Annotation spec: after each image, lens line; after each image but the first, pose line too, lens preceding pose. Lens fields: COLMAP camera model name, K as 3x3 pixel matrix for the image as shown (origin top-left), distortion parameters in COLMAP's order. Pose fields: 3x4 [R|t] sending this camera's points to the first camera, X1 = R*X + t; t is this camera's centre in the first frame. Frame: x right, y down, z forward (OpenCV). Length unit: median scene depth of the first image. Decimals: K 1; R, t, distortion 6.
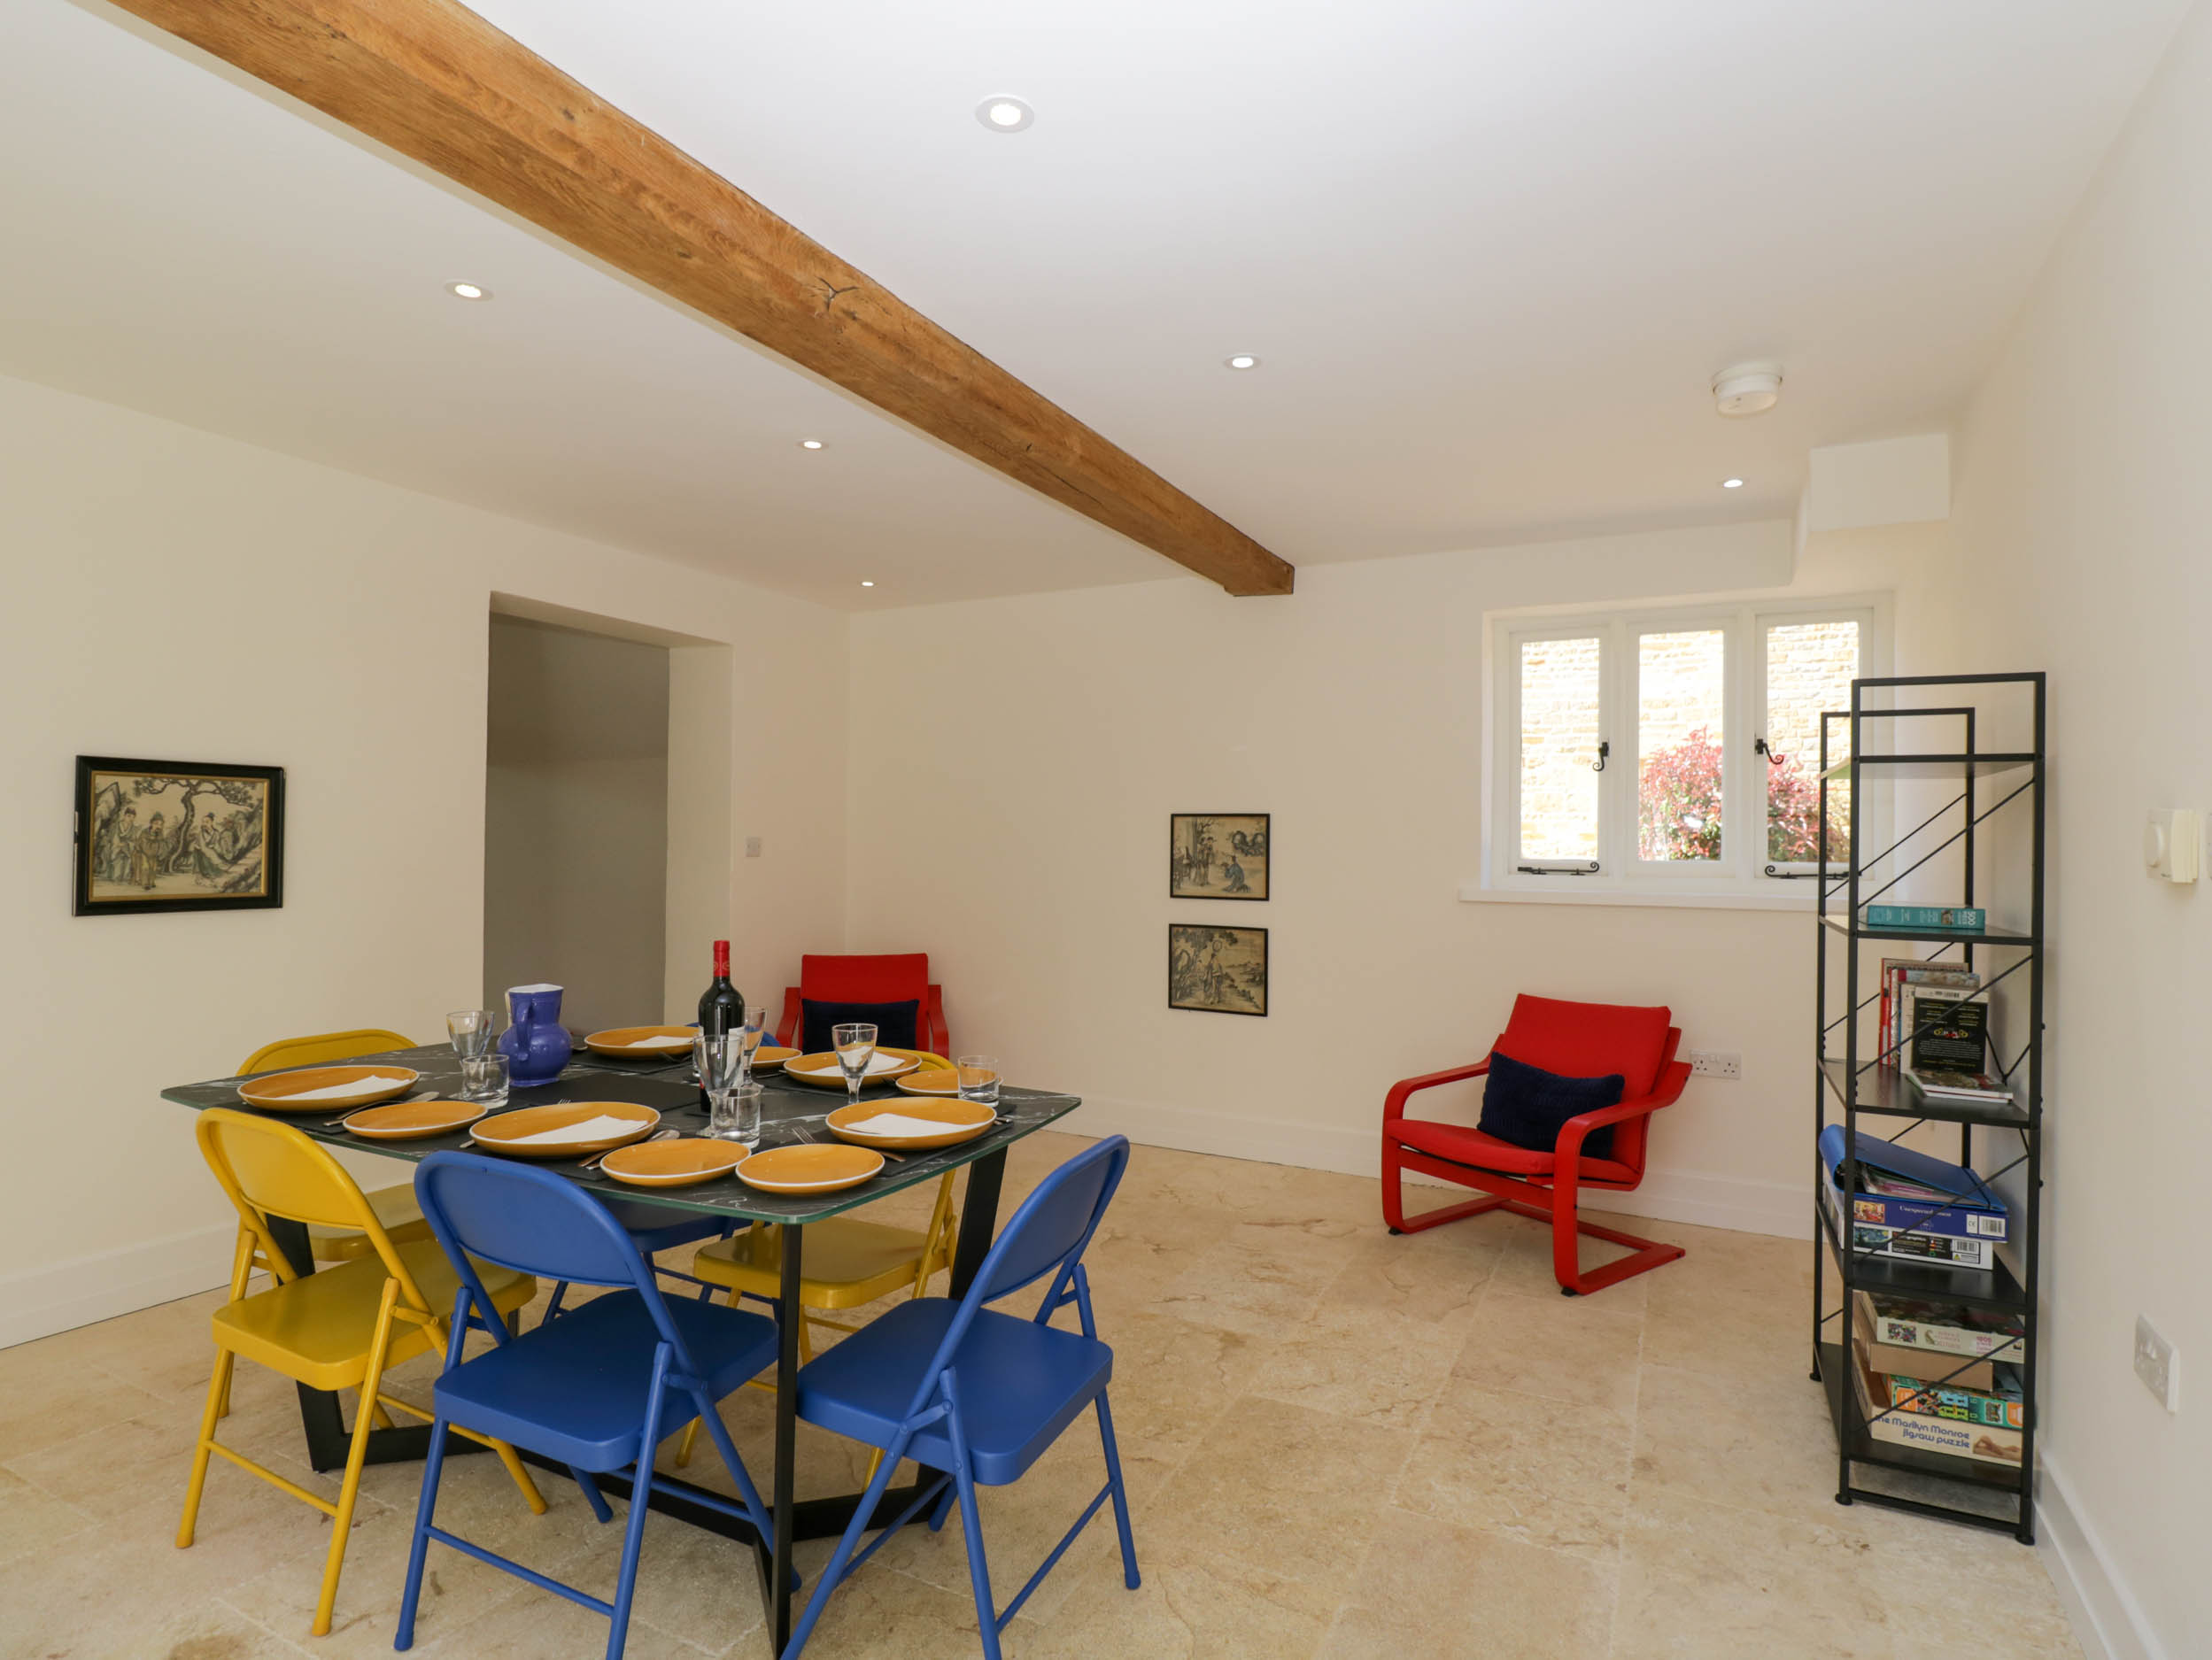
lens RADIAL K [[1173.1, 0, 1103.5], [0, 1173.1, 826.1], [0, 0, 1]] dist [0.002555, -0.018348]
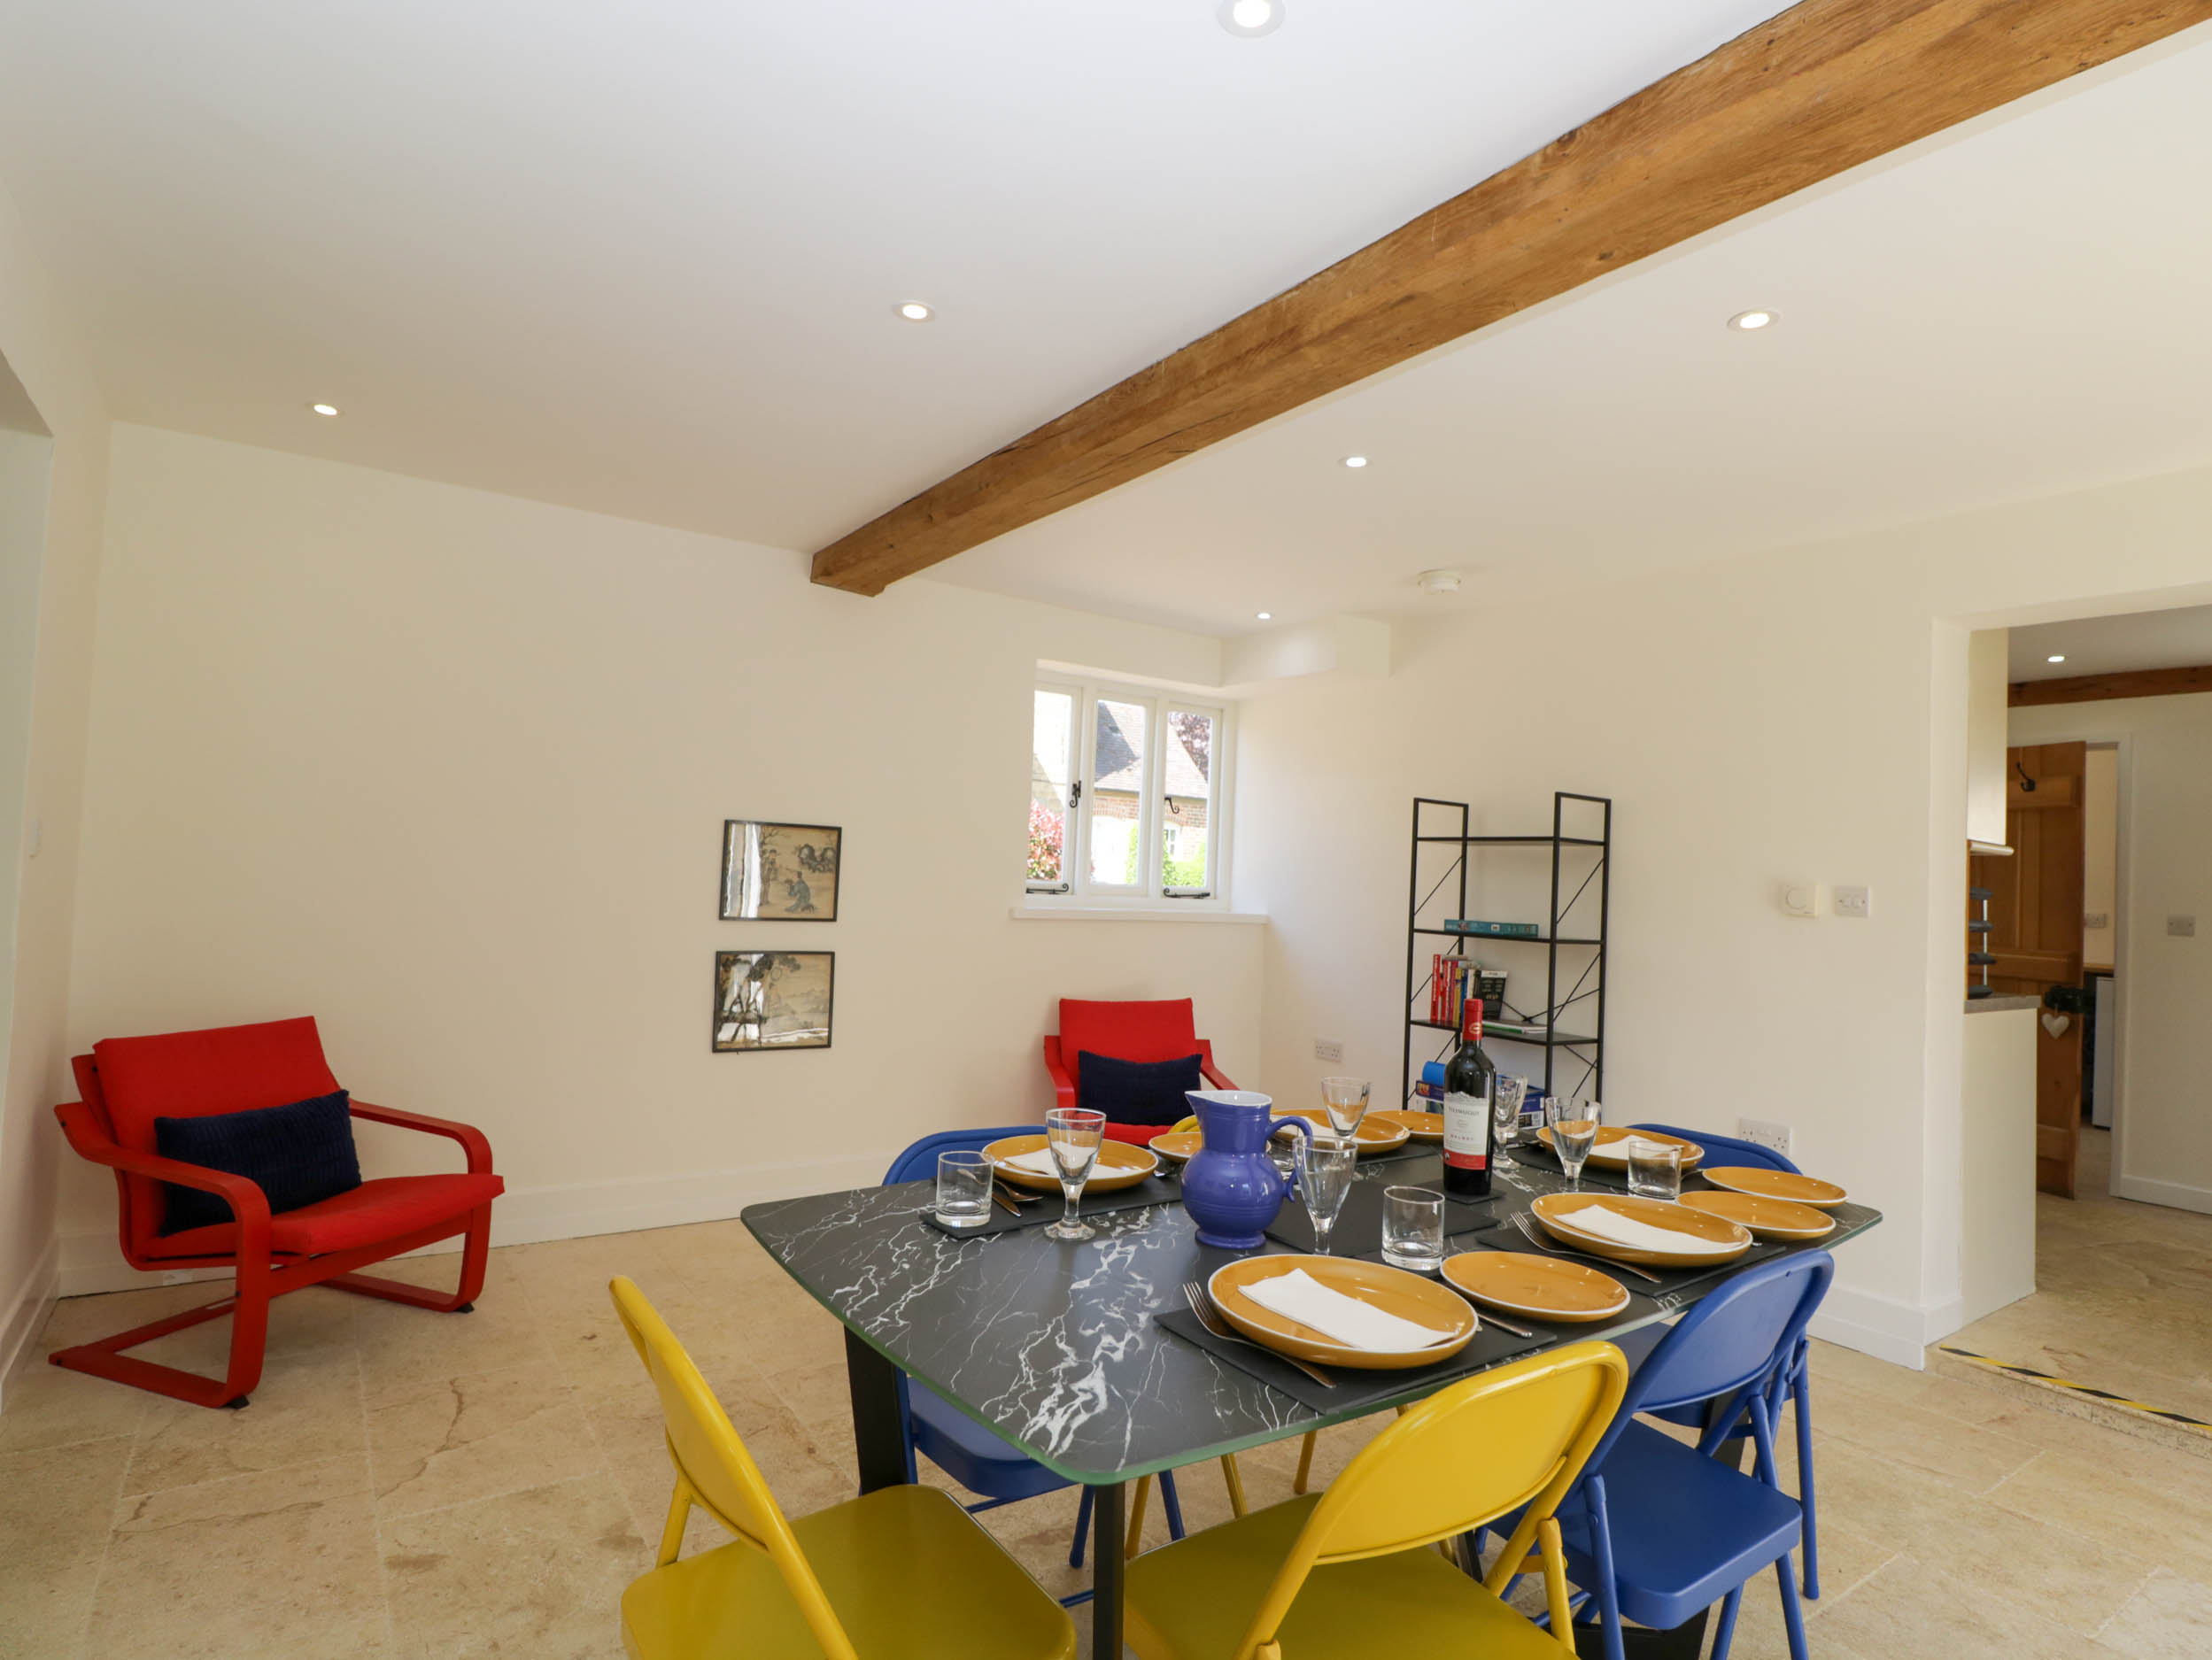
lens RADIAL K [[1173.1, 0, 1103.5], [0, 1173.1, 826.1], [0, 0, 1]] dist [0.002555, -0.018348]
pose [[0.394975, 0.044384, 0.917619, -0.624804], [-0.058407, 0.998025, -0.023132, -0.002164], [-0.916833, -0.044459, 0.396788, 0.443220]]
